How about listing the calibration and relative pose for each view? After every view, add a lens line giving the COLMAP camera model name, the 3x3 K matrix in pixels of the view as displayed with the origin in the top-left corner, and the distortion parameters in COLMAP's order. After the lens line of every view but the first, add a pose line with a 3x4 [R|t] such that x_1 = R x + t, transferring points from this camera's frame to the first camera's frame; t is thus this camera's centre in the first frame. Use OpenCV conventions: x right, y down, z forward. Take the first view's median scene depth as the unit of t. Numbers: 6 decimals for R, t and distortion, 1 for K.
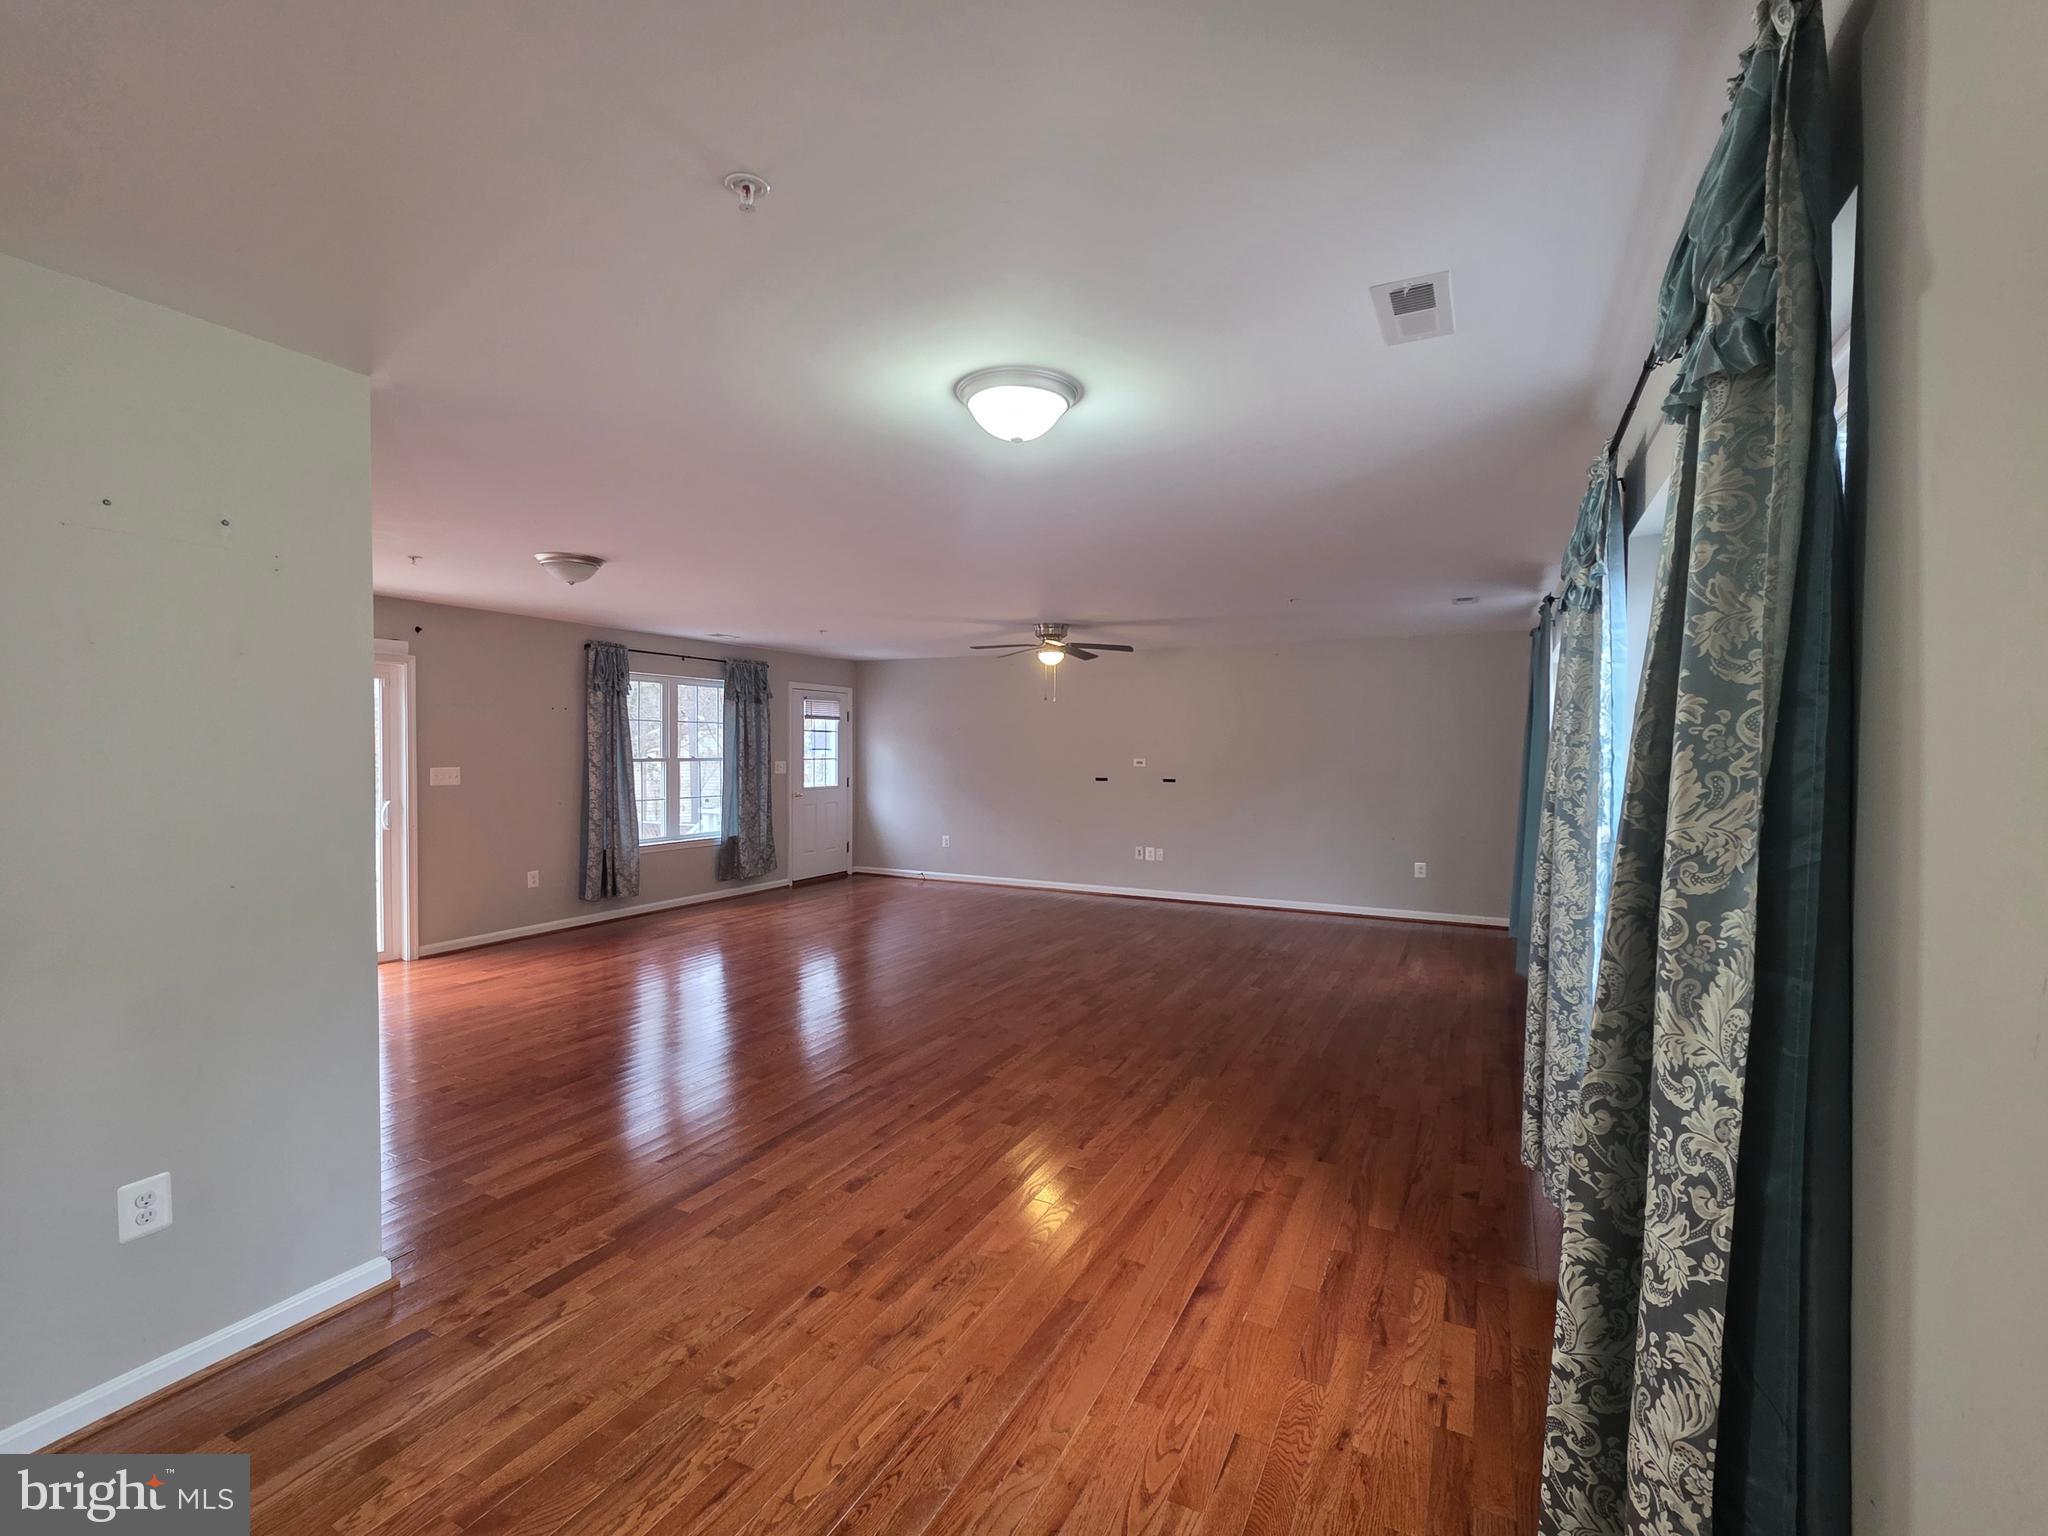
lens RADIAL K [[910.0, 0, 1022.2], [0, 910.0, 767.9], [0, 0, 1]] dist [-0.001815, 0.001887]
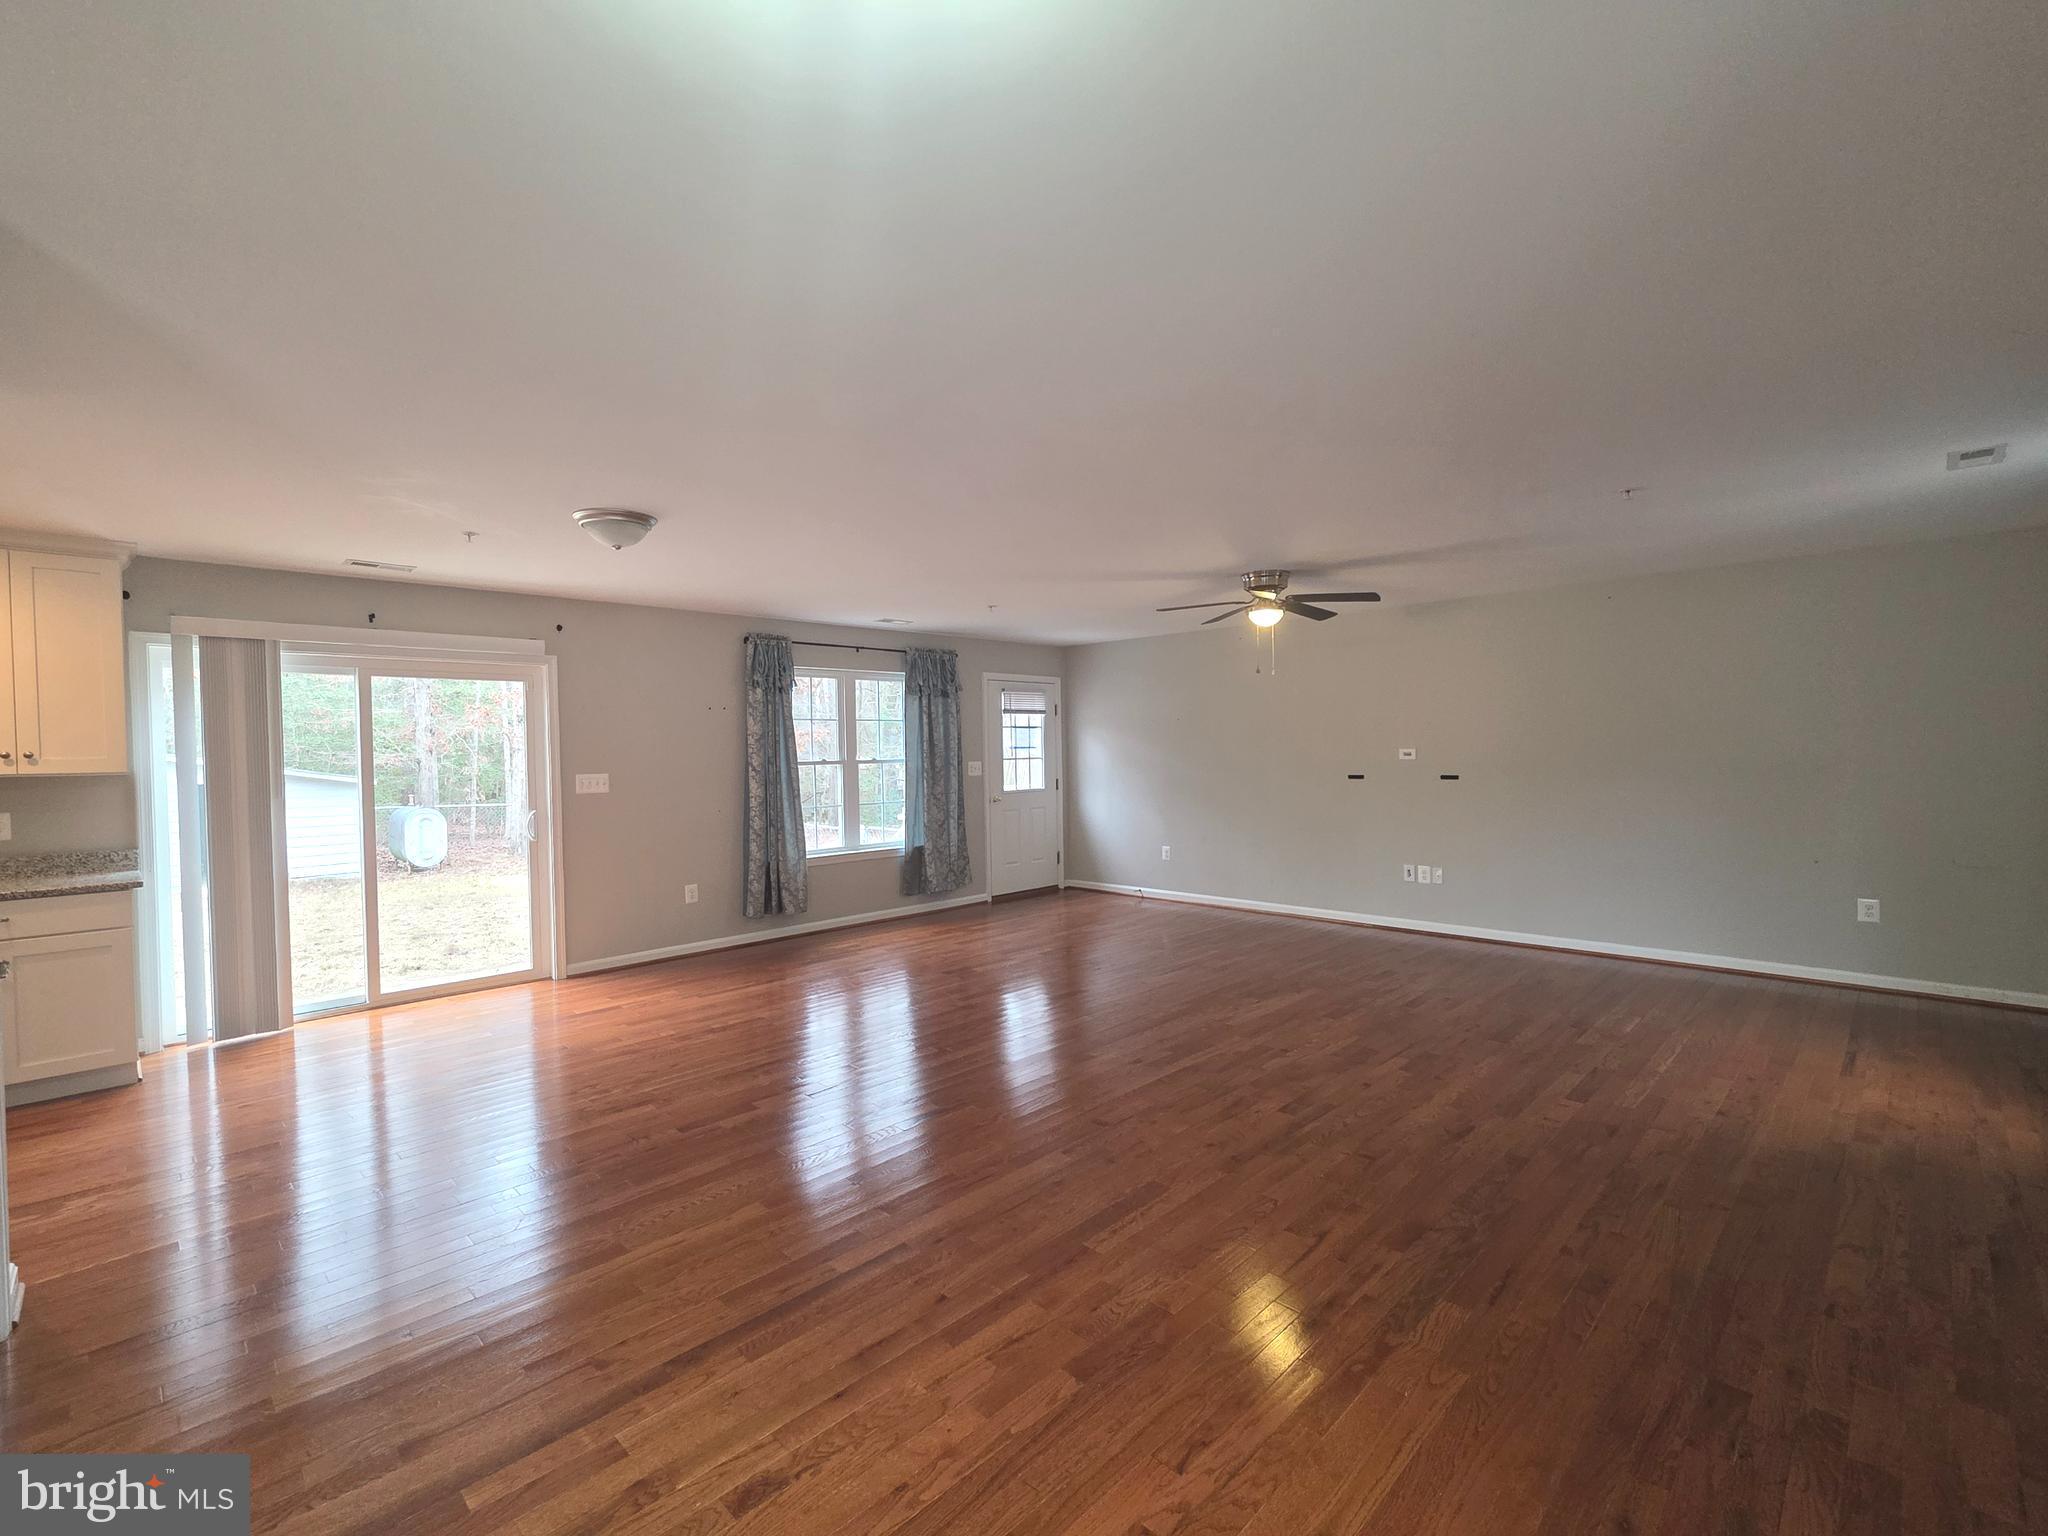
lens RADIAL K [[910.0, 0, 1028.8], [0, 910.0, 764.1], [0, 0, 1]] dist [-0.001815, 0.001887]
pose [[0.953893, -0.017649, -0.299628, 0.102372], [0.016200, 0.999842, -0.007317, 0.004712], [0.299710, 0.002126, 0.954028, 0.324302]]
